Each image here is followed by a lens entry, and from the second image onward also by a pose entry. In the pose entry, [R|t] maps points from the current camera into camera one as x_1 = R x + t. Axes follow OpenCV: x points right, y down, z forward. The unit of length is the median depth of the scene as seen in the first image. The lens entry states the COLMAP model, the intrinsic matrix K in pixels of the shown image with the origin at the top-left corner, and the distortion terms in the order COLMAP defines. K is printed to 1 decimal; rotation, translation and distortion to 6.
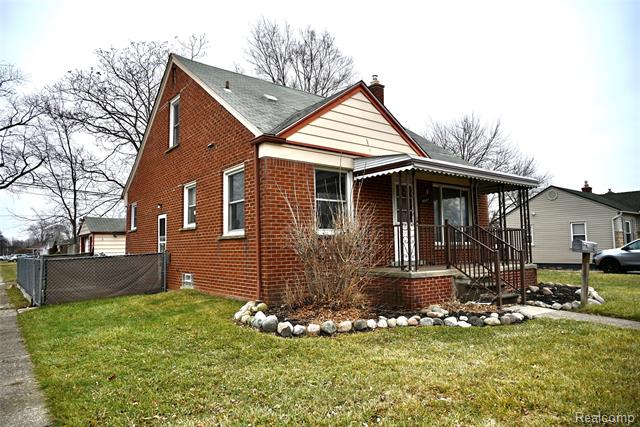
lens RADIAL K [[420.8, 0, 322.9], [0, 420.8, 213.3], [0, 0, 1]] dist [-0.010320, 0.003507]
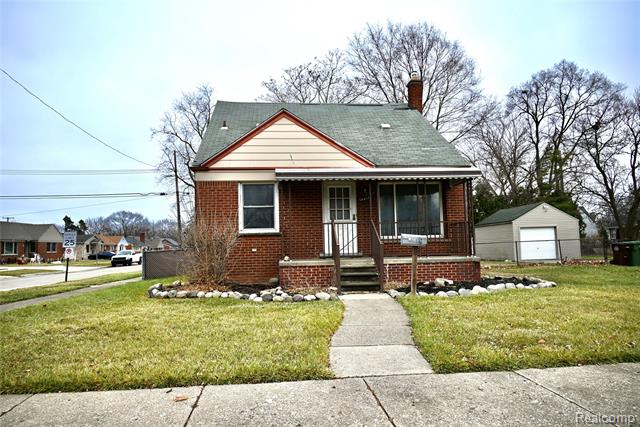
lens RADIAL K [[439.6, 0, 317.1], [0, 439.6, 214.3], [0, 0, 1]] dist [-0.003053, -0.000998]
pose [[0.837764, -0.042062, -0.544410, 0.724558], [0.053985, 0.998524, 0.005926, -0.003838], [0.543357, -0.034354, 0.838798, -0.040859]]
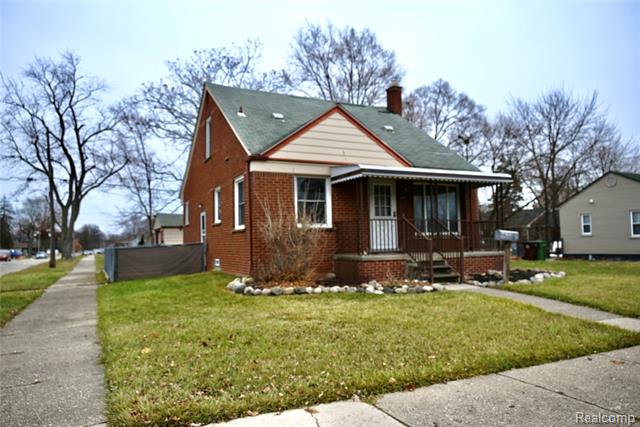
lens RADIAL K [[461.8, 0, 320.4], [0, 461.8, 213.3], [0, 0, 1]] dist [0.013216, -0.003203]
pose [[0.978113, -0.016085, -0.207452, 0.265921], [0.020922, 0.999558, 0.021141, -0.017438], [0.207020, -0.025019, 0.978017, -0.291427]]
